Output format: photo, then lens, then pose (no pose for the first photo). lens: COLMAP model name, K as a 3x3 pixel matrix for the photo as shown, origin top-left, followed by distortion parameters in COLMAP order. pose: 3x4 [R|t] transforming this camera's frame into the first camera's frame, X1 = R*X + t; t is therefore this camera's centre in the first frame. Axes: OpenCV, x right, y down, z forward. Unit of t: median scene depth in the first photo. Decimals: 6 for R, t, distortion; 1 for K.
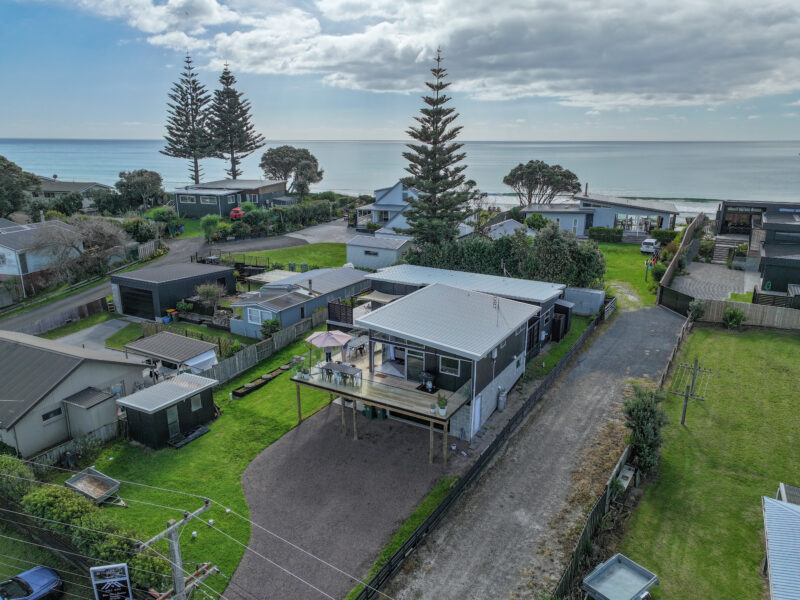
lens RADIAL K [[554.4, 0, 400.0], [0, 554.4, 300.0], [0, 0, 1]] dist [0.003757, 0.001013]
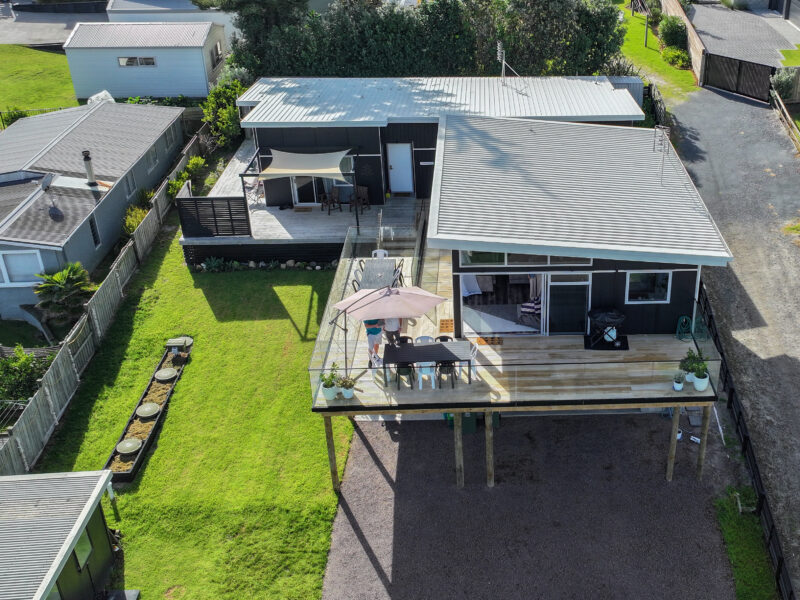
lens RADIAL K [[916.1, 0, 499.5], [0, 916.1, 288.3], [0, 0, 1]] dist [0.012167, 0.006200]
pose [[0.836291, -0.259126, 0.483188, -0.292002], [0.147816, 0.955196, 0.256420, -0.076880], [-0.527984, -0.143019, 0.837125, 0.266207]]
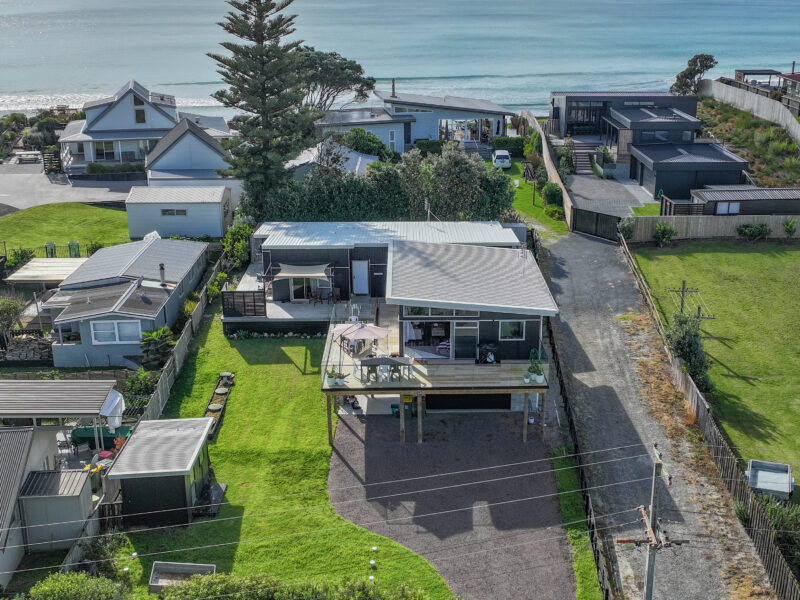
lens RADIAL K [[964.0, 0, 400.0], [0, 964.0, 300.0], [0, 0, 1]] dist [0.001077, 0.005139]
pose [[0.850378, -0.167806, 0.498696, -0.553697], [0.145004, 0.985820, 0.084458, -0.055244], [-0.505797, 0.000491, 0.862653, -0.140261]]
